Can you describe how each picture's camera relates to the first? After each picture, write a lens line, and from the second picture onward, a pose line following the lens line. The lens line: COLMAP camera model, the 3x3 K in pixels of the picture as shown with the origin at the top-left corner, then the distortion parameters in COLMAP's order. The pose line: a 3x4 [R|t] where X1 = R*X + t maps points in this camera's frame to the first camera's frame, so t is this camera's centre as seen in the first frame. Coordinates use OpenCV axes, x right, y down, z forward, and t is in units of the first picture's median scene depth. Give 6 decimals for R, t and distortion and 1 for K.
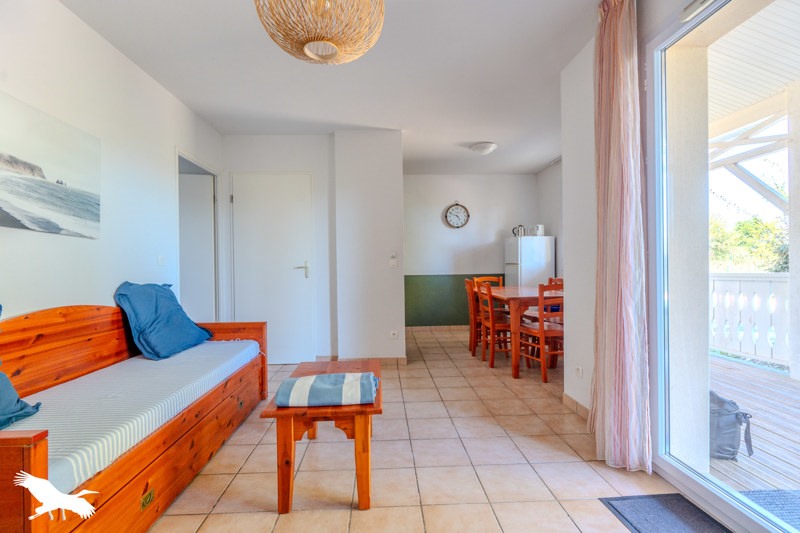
lens RADIAL K [[373.1, 0, 399.8], [0, 373.1, 265.9], [0, 0, 1]] dist [-0.002956, -0.000364]
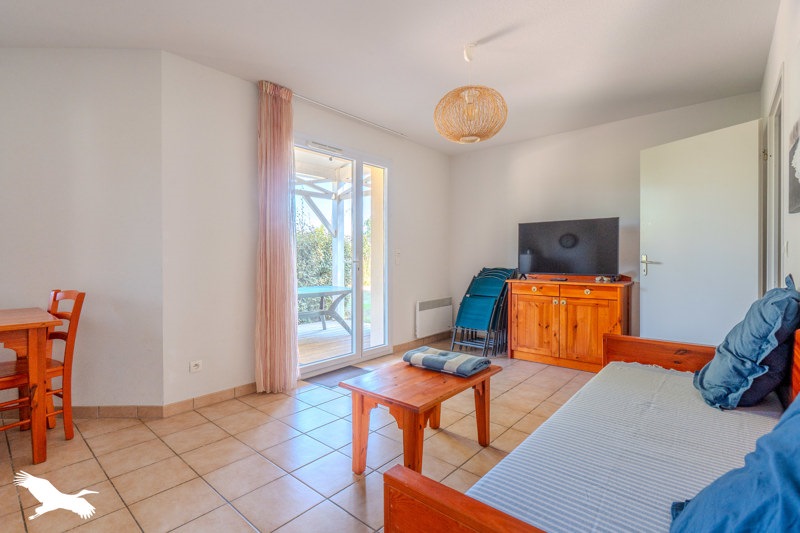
lens RADIAL K [[373.1, 0, 398.4], [0, 373.1, 263.9], [0, 0, 1]] dist [-0.002956, -0.000364]
pose [[-0.720073, 0.004697, 0.693883, -0.625472], [0.011008, 0.999929, 0.004655, 0.001315], [-0.693811, 0.010990, -0.720073, 1.333459]]
